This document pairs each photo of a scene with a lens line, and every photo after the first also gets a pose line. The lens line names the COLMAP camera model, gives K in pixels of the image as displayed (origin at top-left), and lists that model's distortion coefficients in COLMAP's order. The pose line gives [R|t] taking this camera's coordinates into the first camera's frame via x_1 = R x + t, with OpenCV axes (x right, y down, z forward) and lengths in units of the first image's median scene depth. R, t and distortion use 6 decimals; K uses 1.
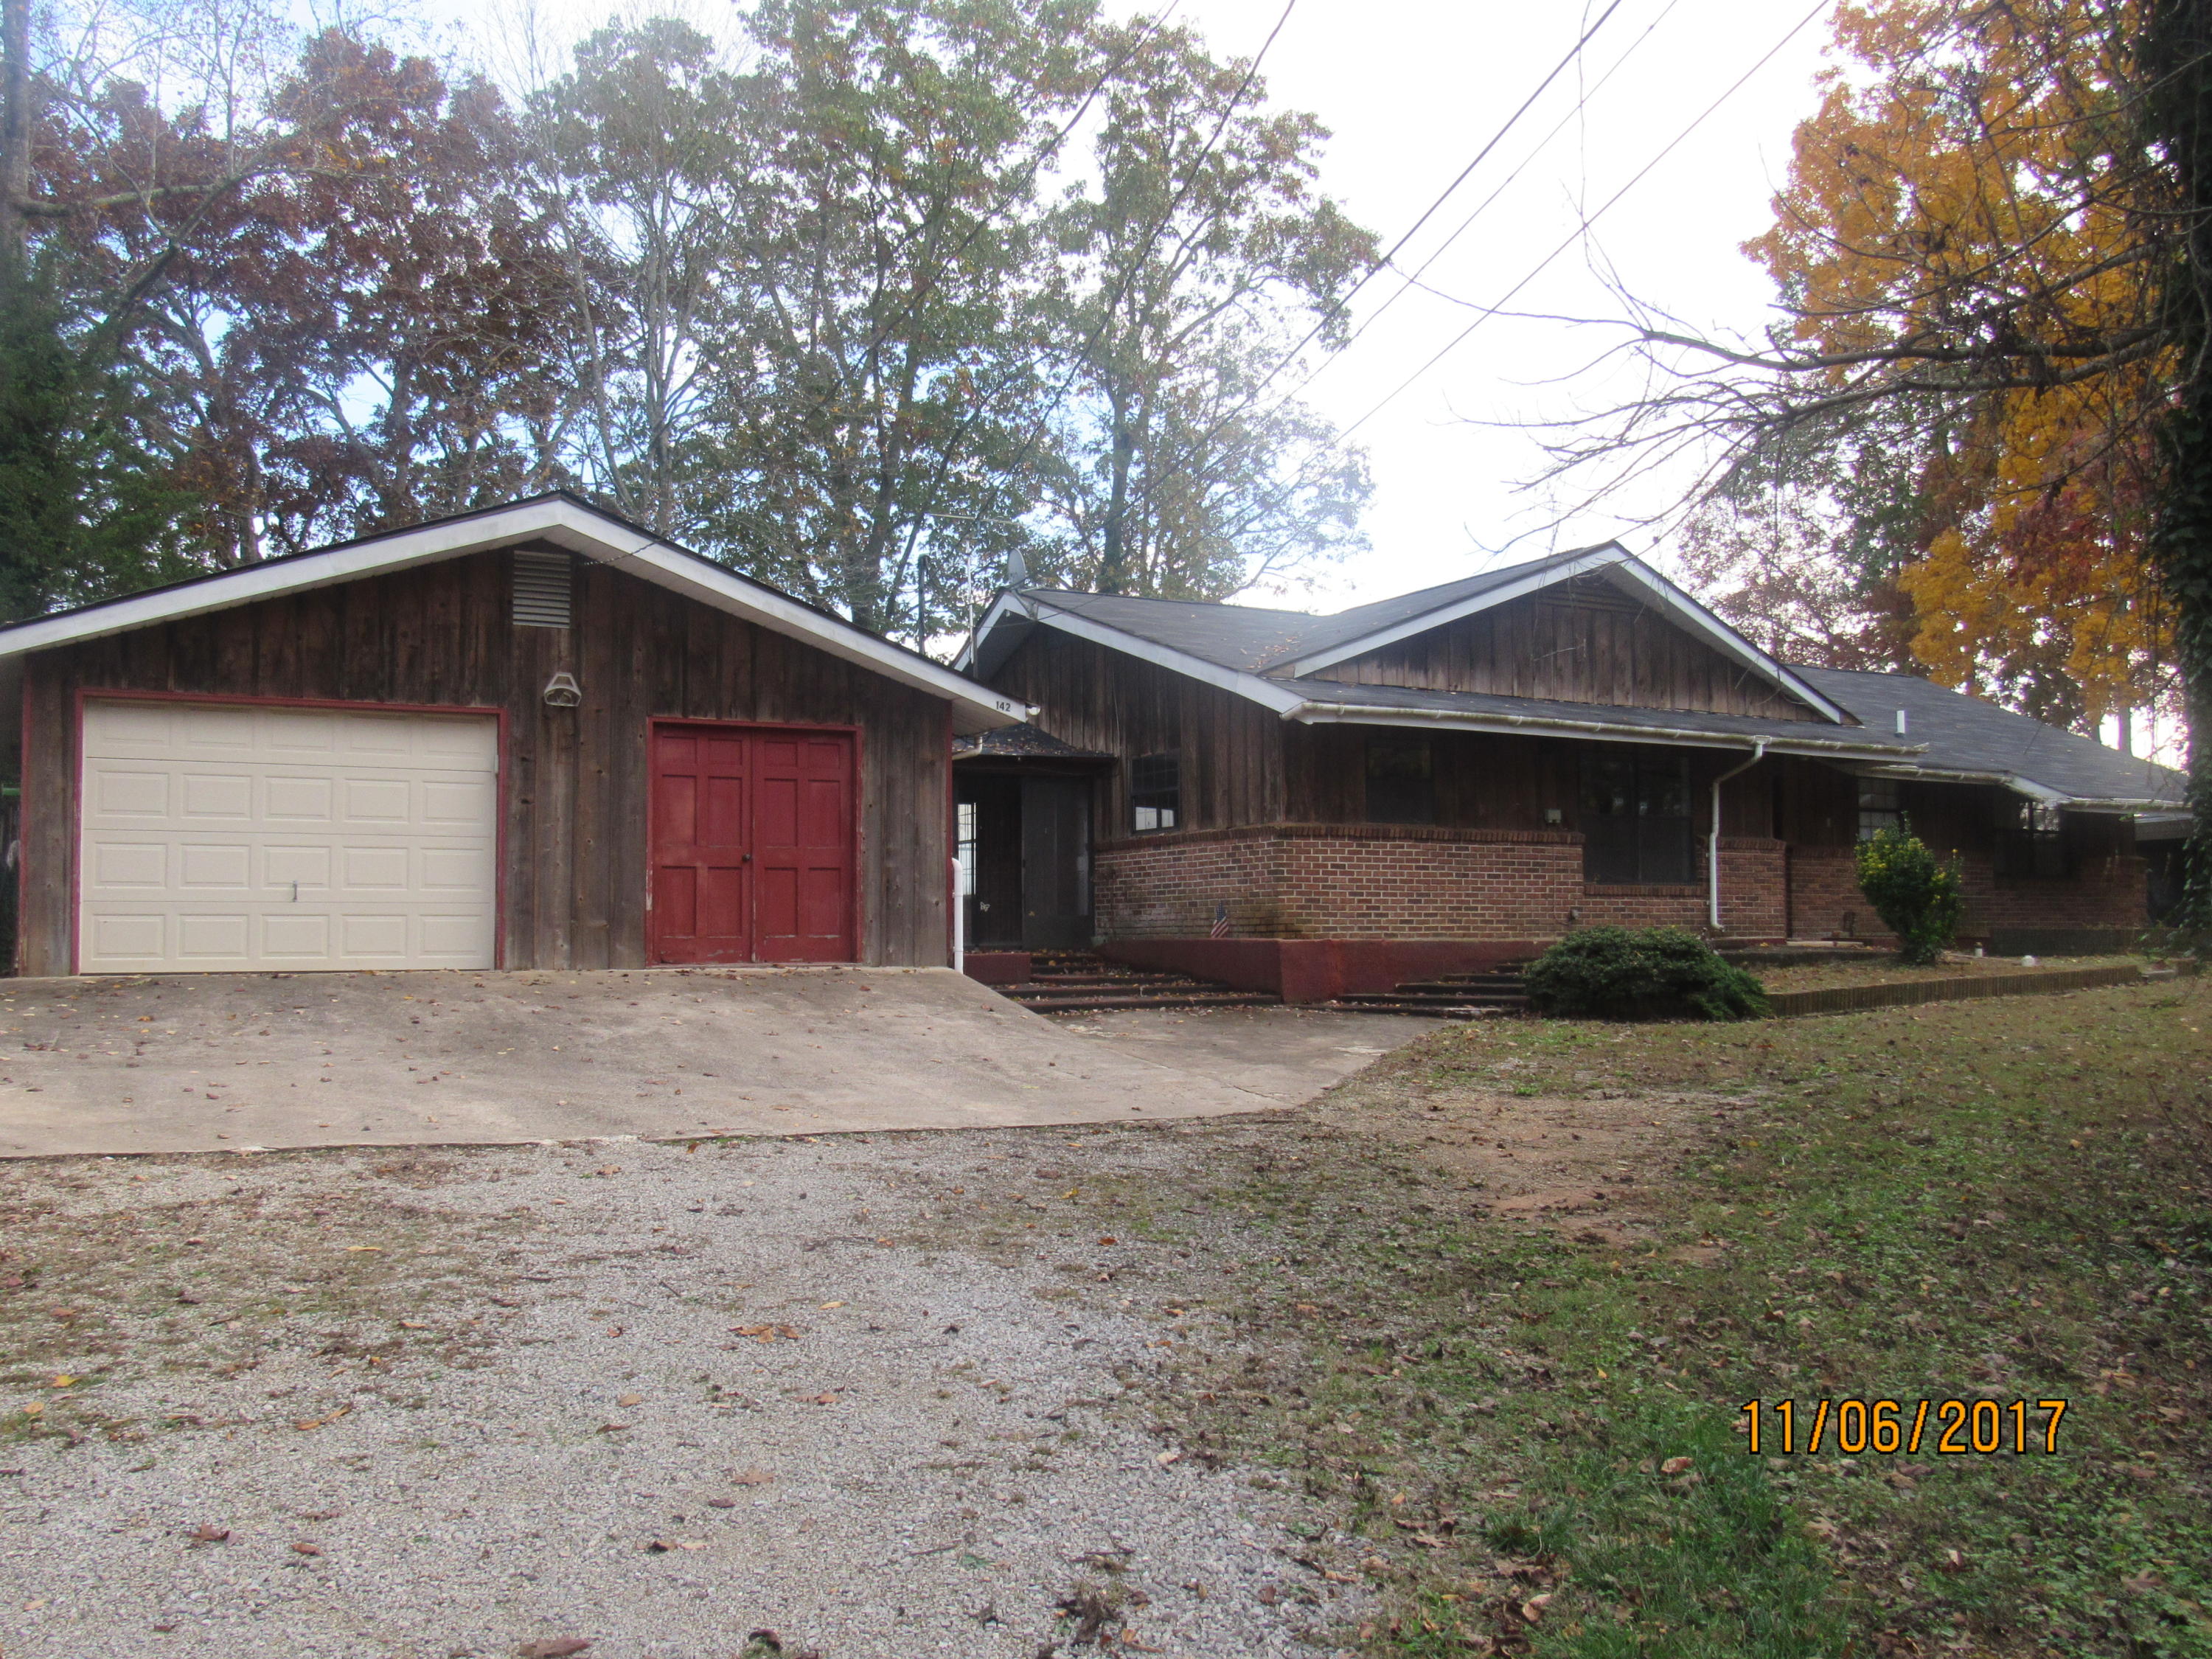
lens RADIAL K [[1887.5, 0, 1116.0], [0, 1887.5, 832.2], [0, 0, 1]] dist [-0.041219, -0.006542]
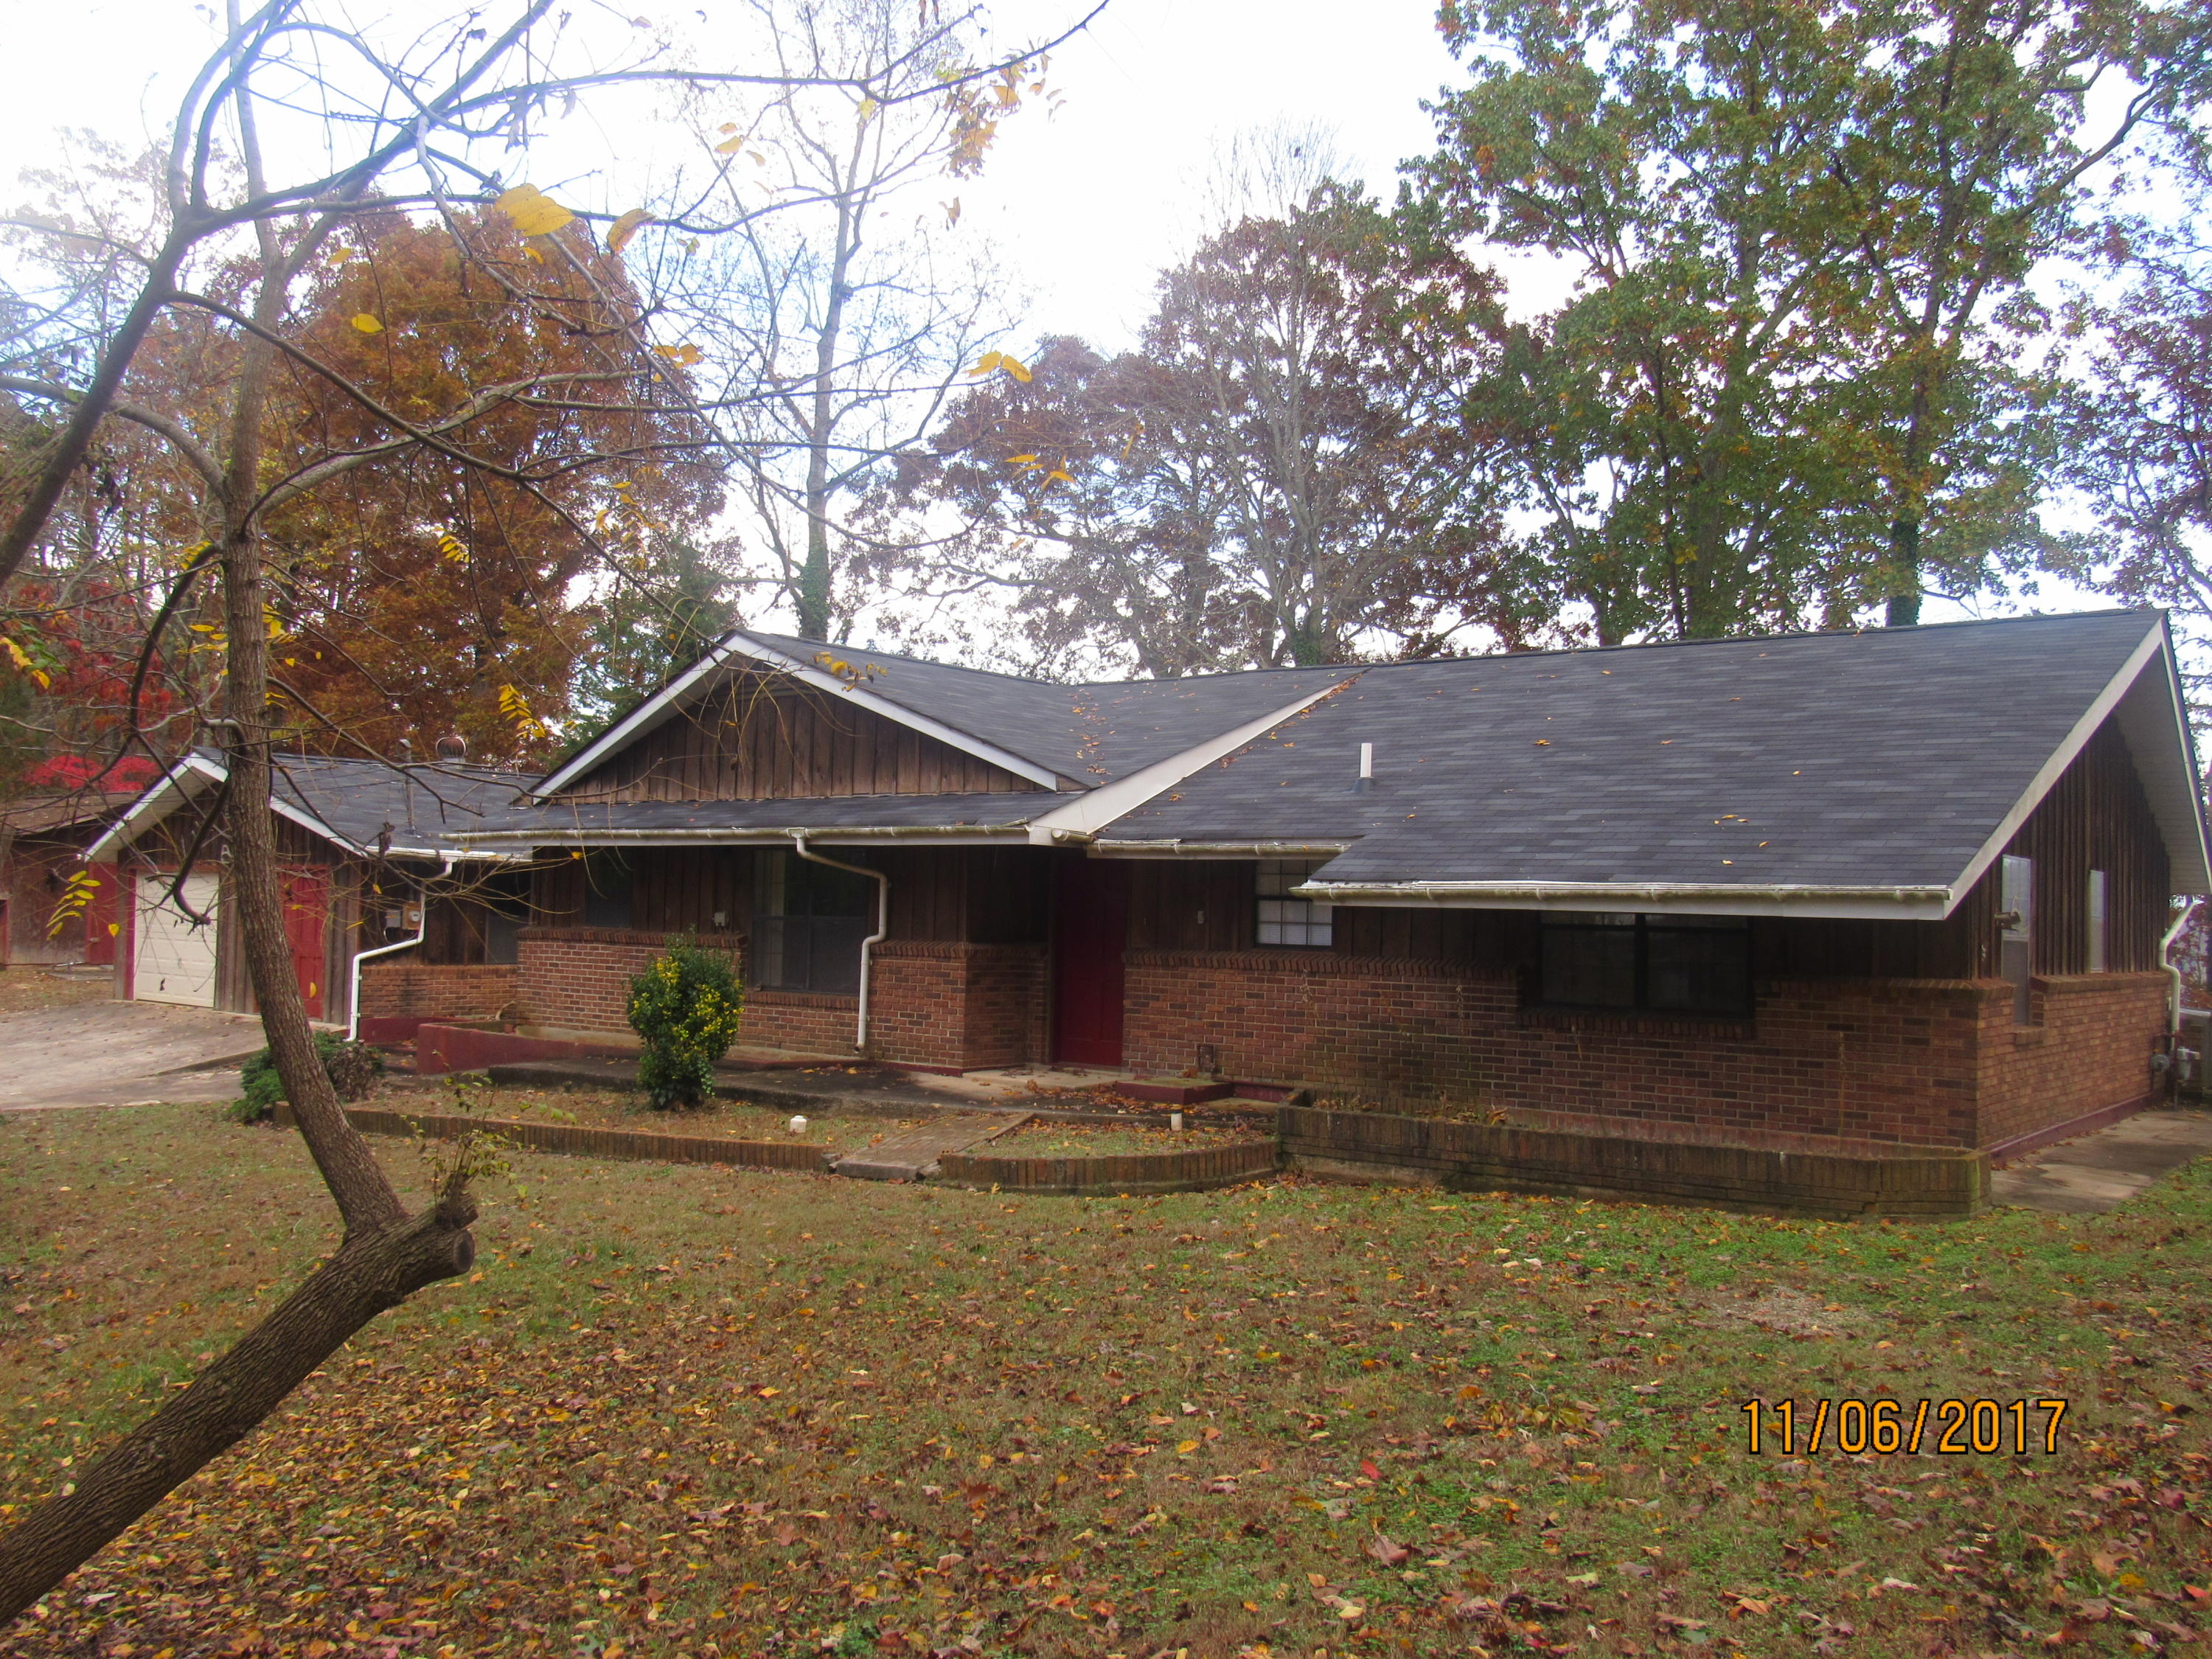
lens RADIAL K [[1887.5, 0, 1088.7], [0, 1887.5, 816.6], [0, 0, 1]] dist [-0.041219, -0.006542]
pose [[0.361350, -0.033727, -0.931820, 1.326697], [0.030896, 0.999230, -0.024186, -0.034988], [0.931918, -0.020050, 0.362113, 0.892724]]
